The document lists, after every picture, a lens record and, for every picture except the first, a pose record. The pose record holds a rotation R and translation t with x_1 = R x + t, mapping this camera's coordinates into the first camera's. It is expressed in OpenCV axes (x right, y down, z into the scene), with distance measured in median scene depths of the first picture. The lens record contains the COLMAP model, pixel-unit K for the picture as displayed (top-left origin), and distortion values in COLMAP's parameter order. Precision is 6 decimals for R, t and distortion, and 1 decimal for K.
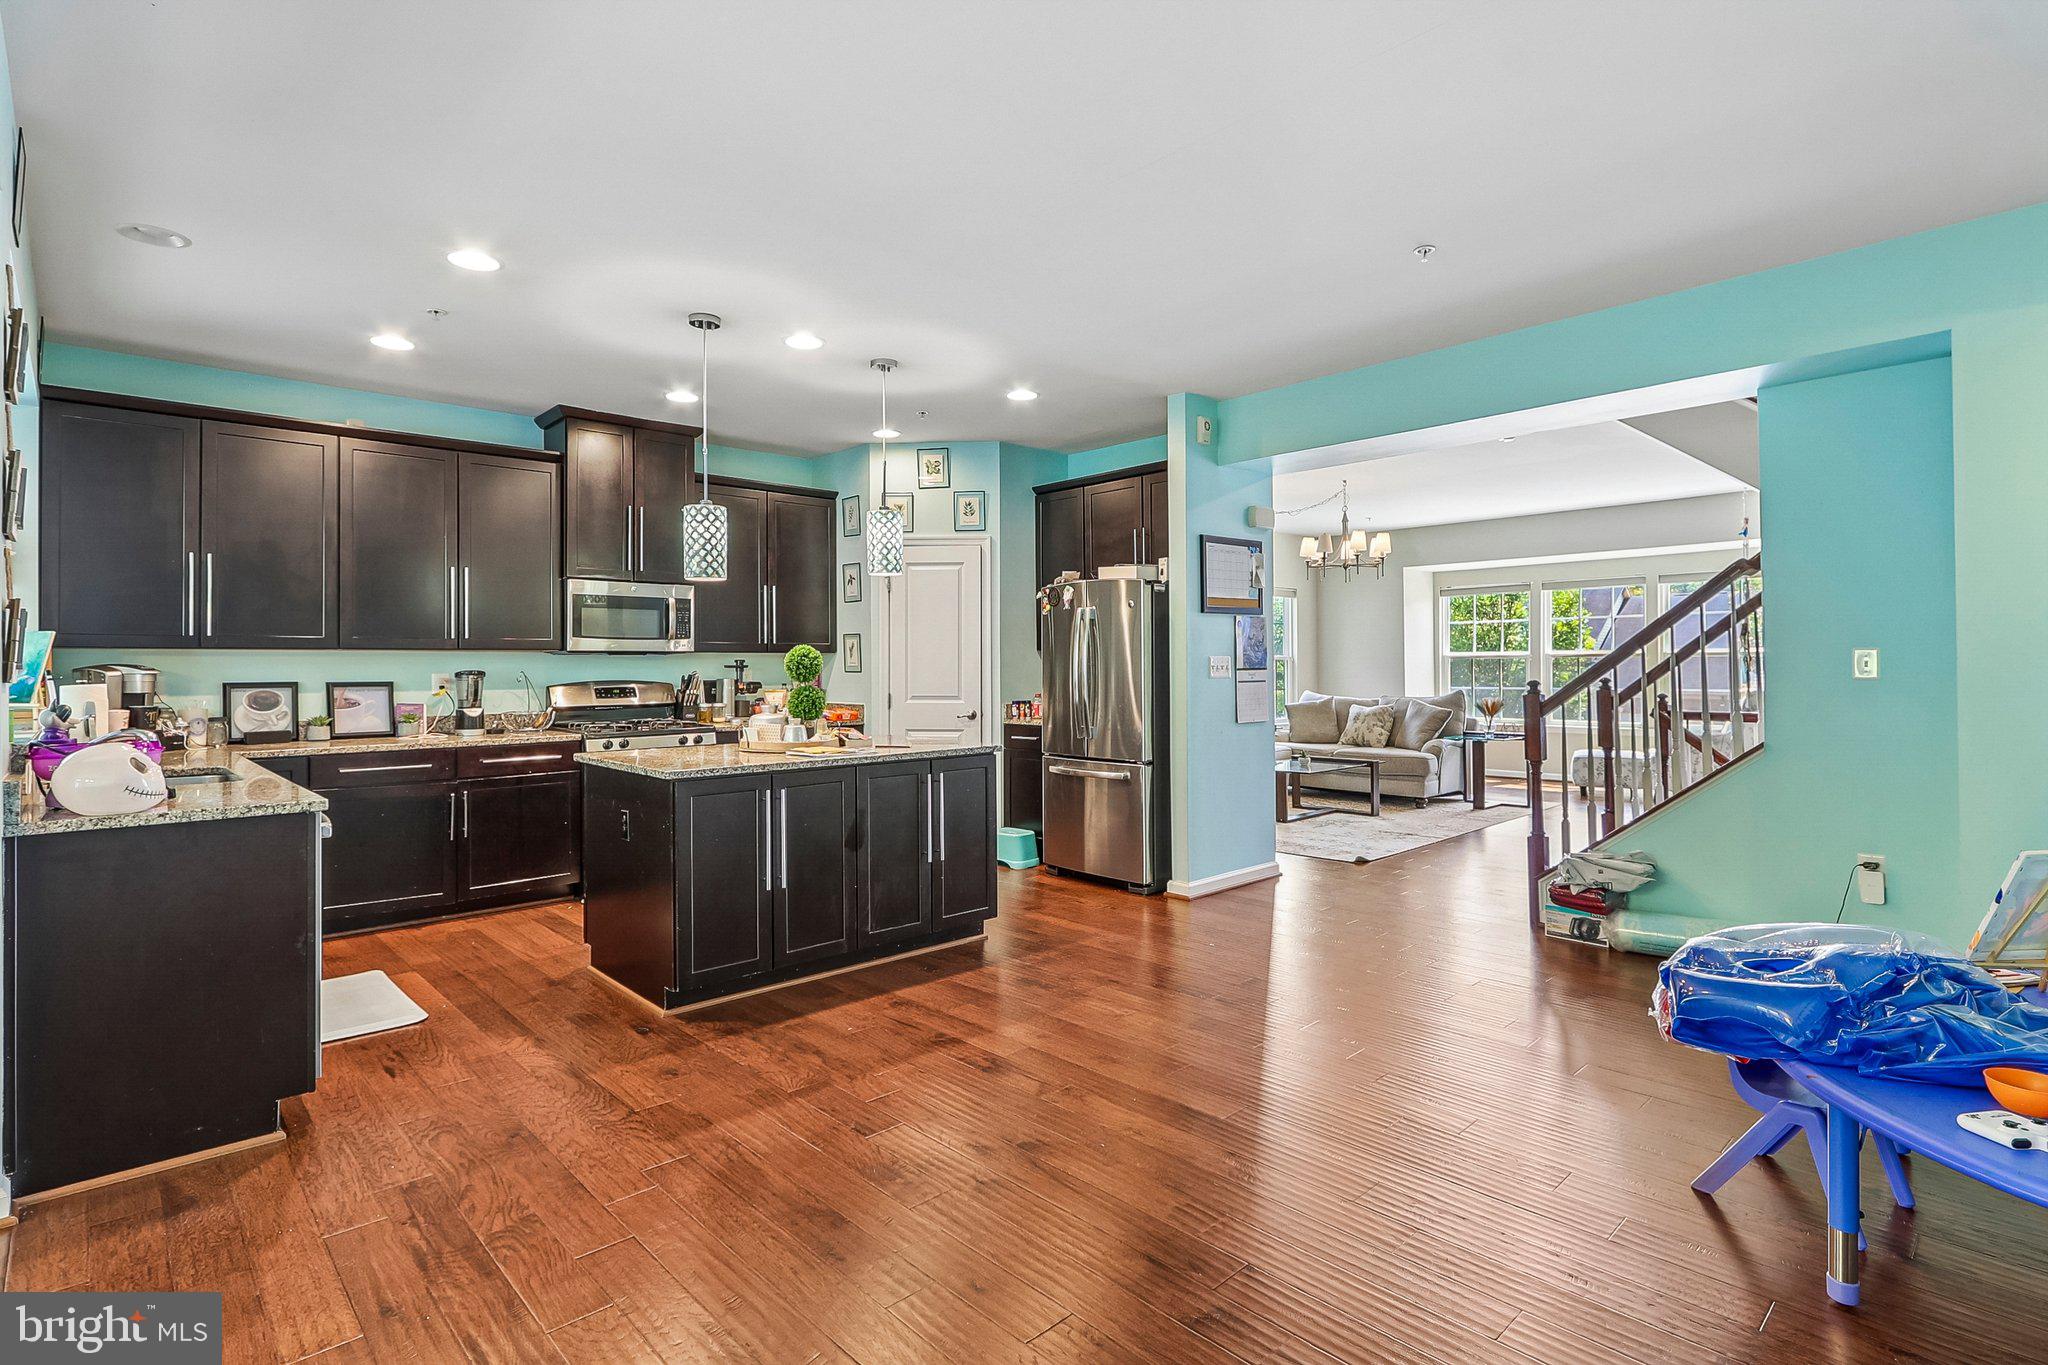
lens RADIAL K [[993.6, 0, 1015.4], [0, 993.6, 664.5], [0, 0, 1]] dist [-0.001878, -0.000695]
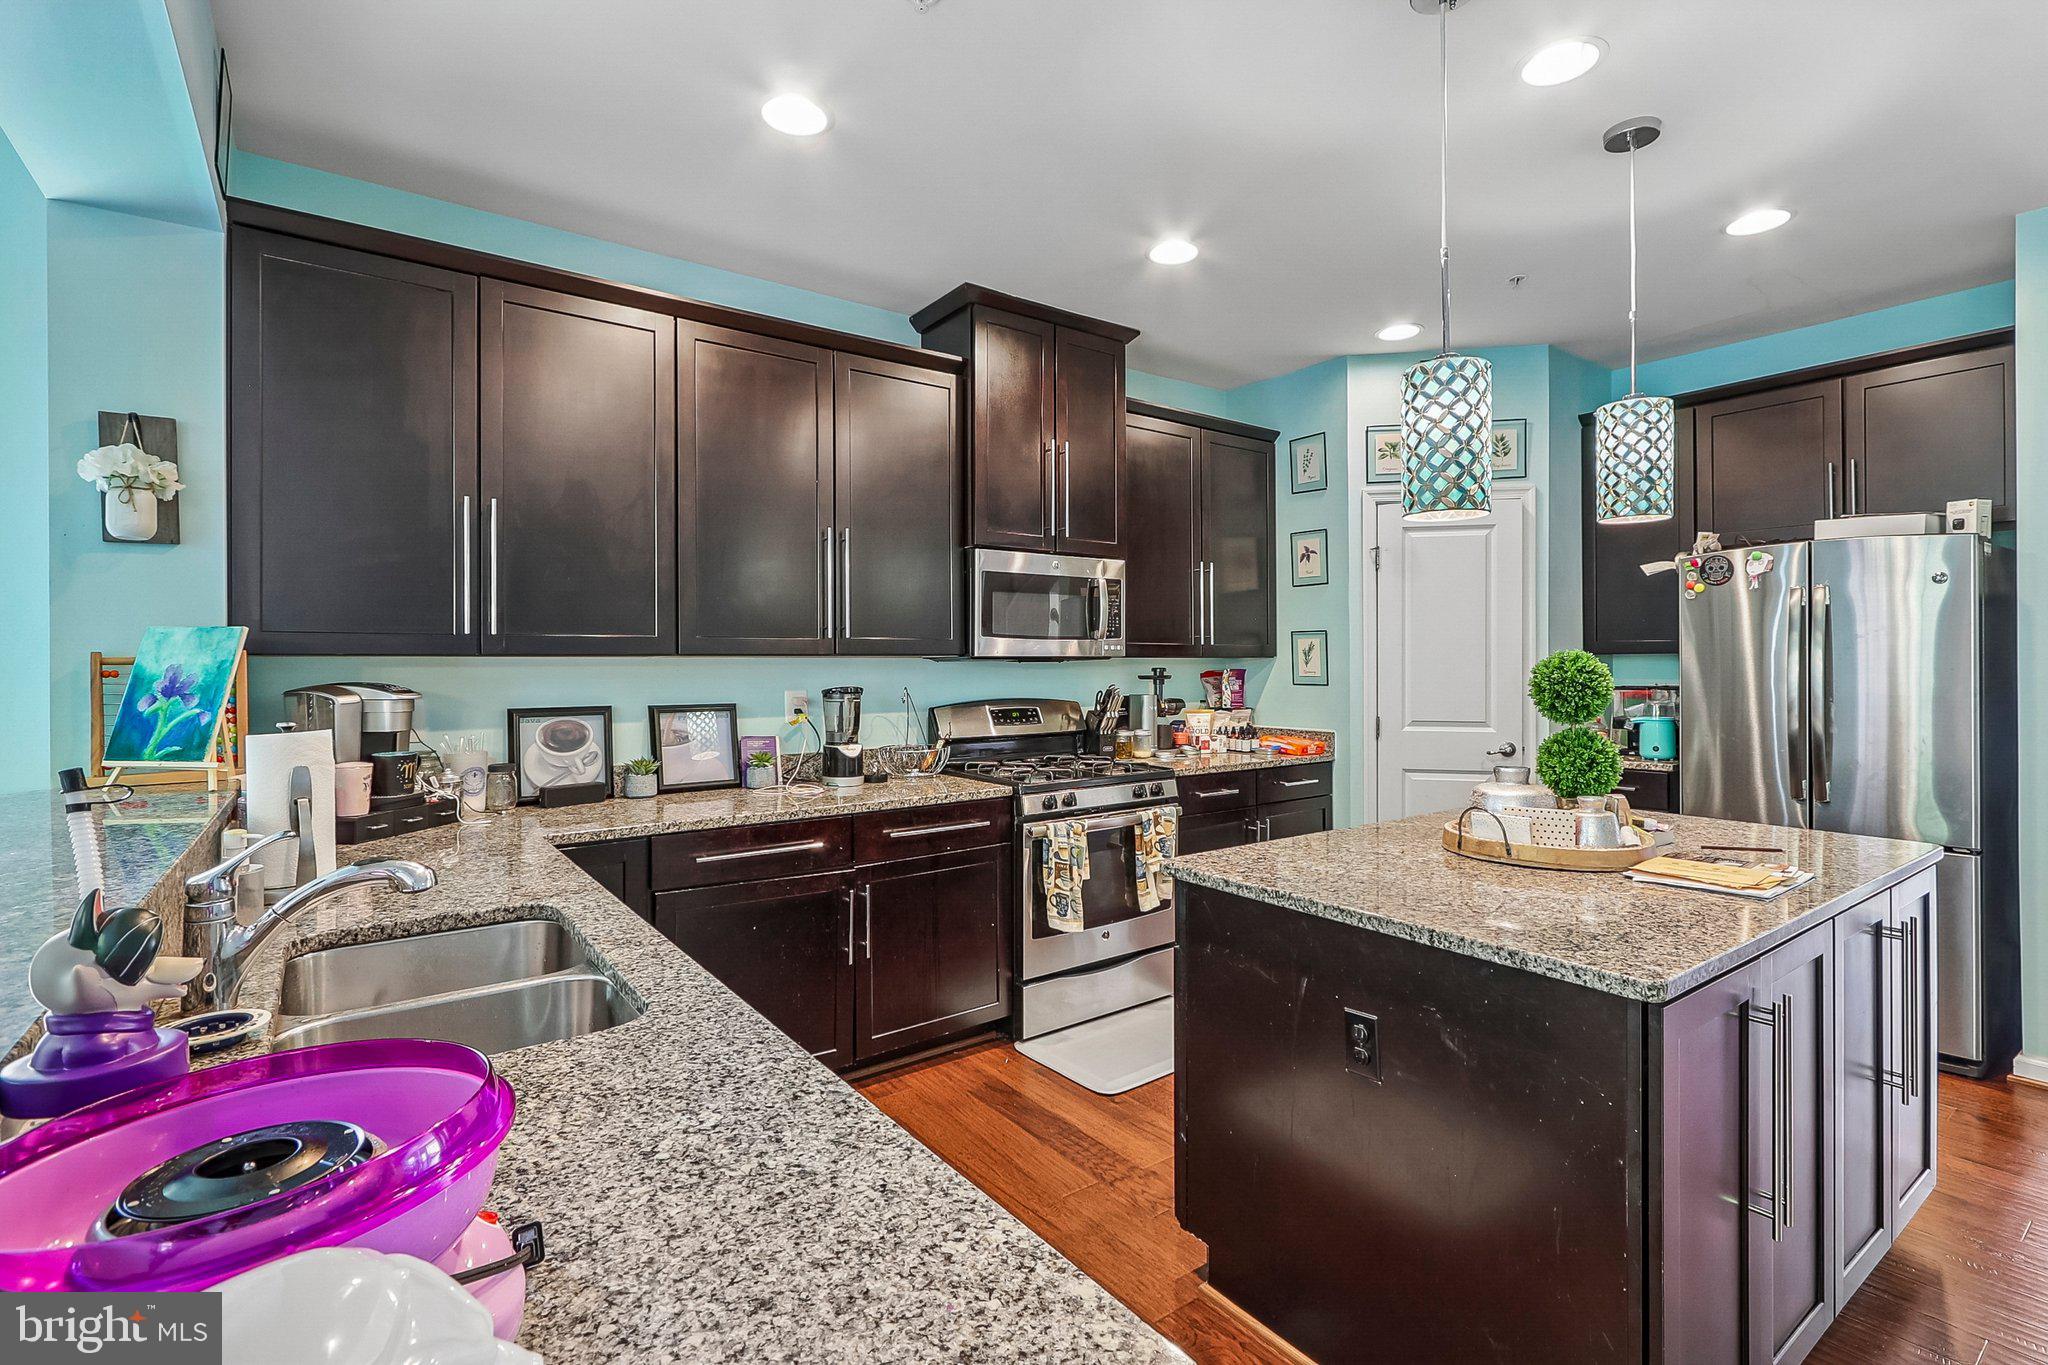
lens RADIAL K [[931.0, 0, 1025.9], [0, 931.0, 670.6], [0, 0, 1]] dist [0.000049, -0.000050]
pose [[0.992916, 0.002123, -0.118804, -0.382633], [-0.001038, 0.999957, 0.009188, -0.011289], [0.118818, -0.009000, 0.992875, 0.430113]]
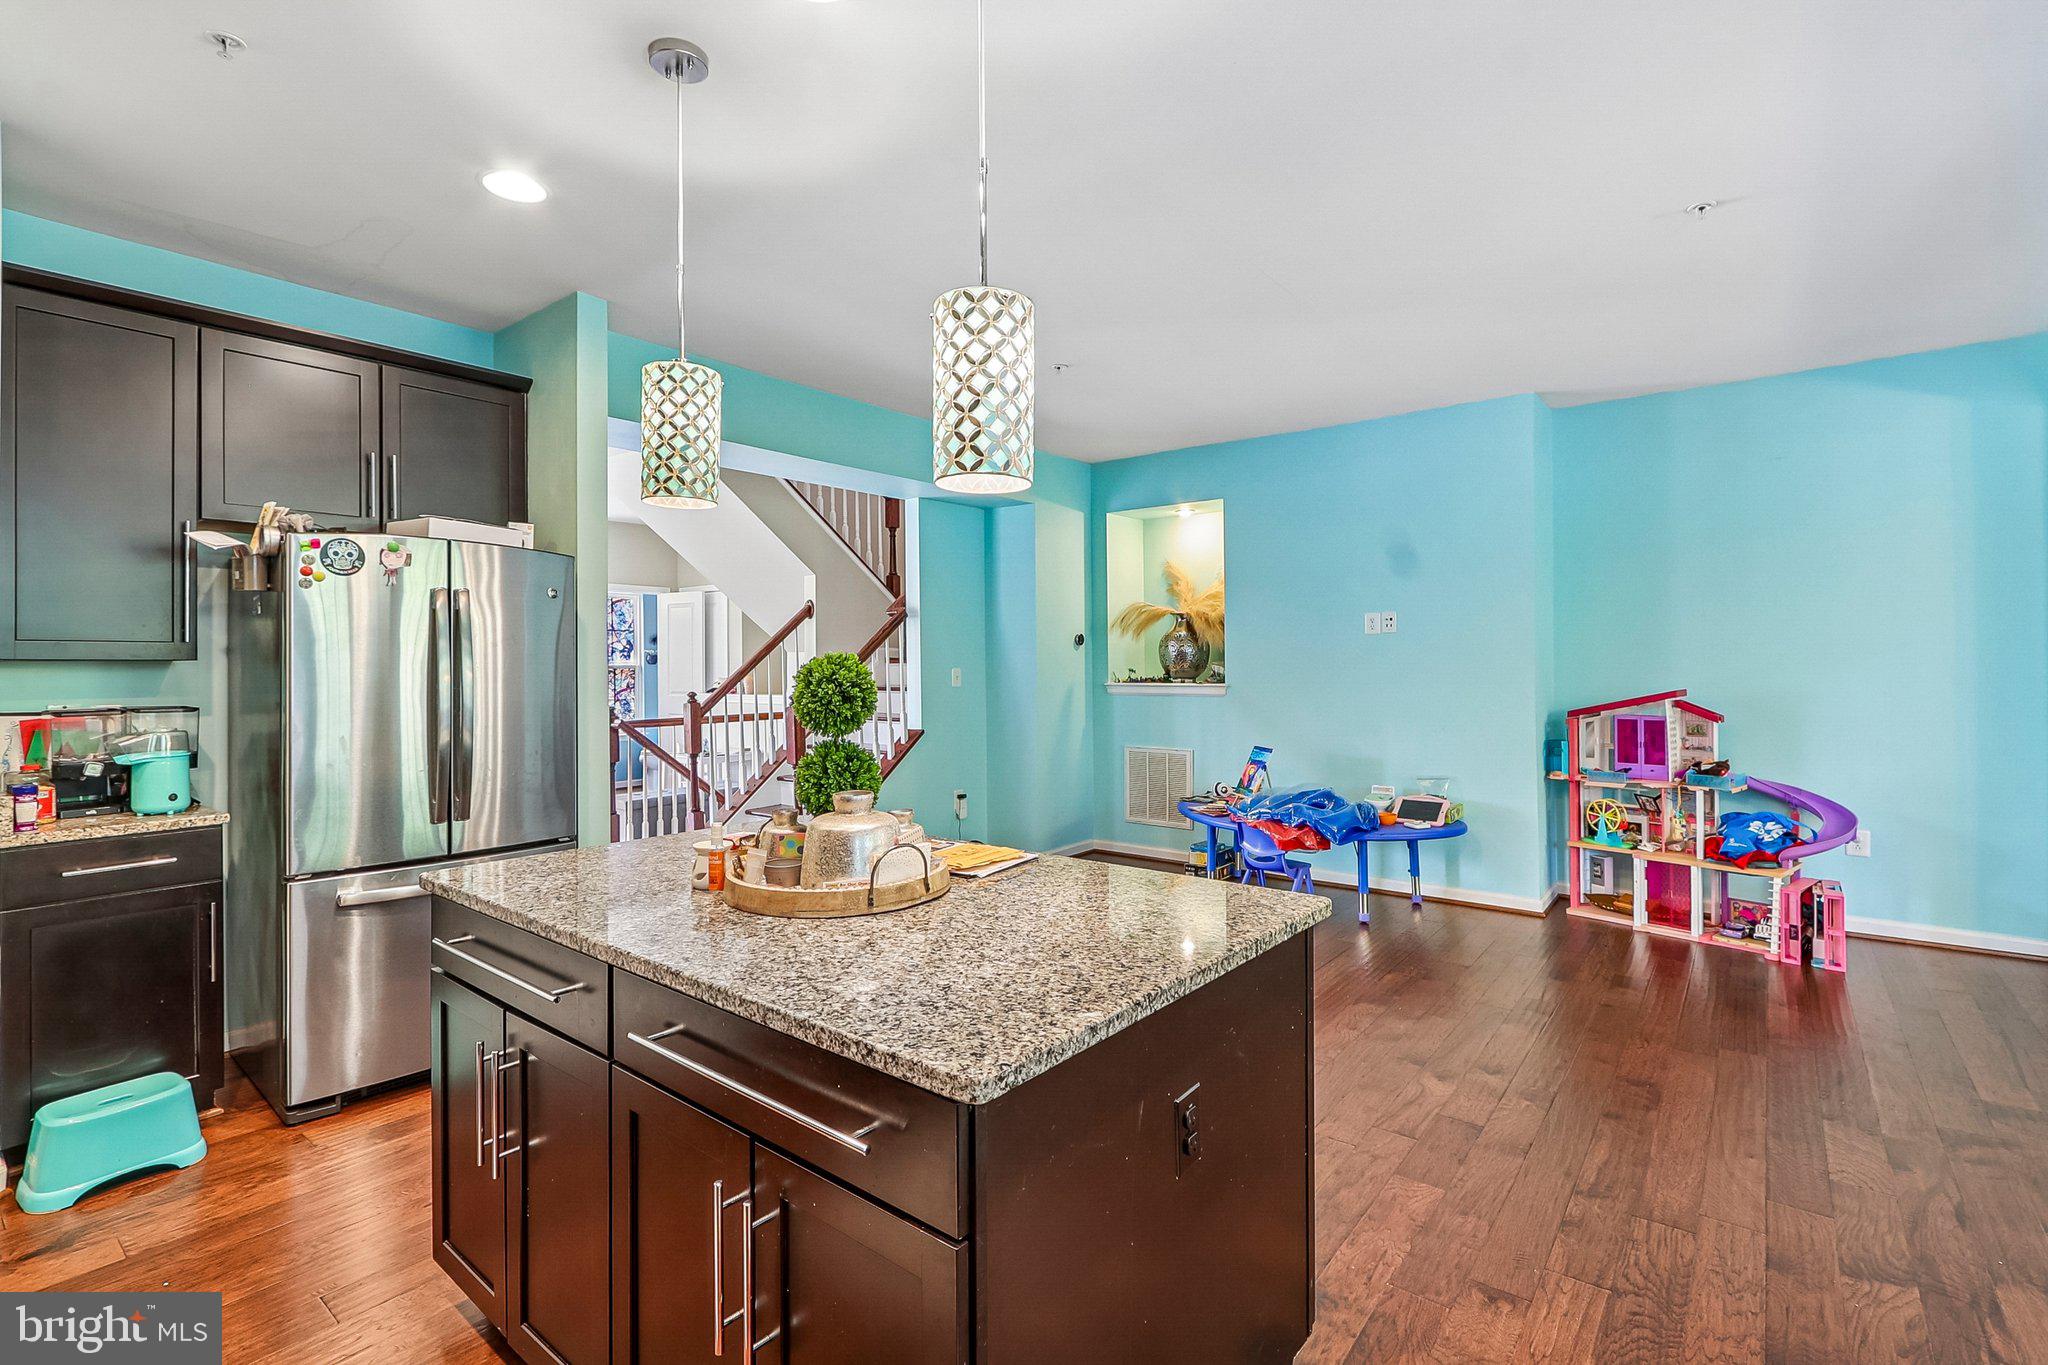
lens RADIAL K [[931.0, 0, 1023.5], [0, 931.0, 677.7], [0, 0, 1]] dist [0.000049, -0.000050]
pose [[-0.151063, 0.001857, 0.988522, -0.565336], [0.003874, 0.999992, -0.001287, -0.005930], [-0.988517, 0.003635, -0.151069, 0.865622]]
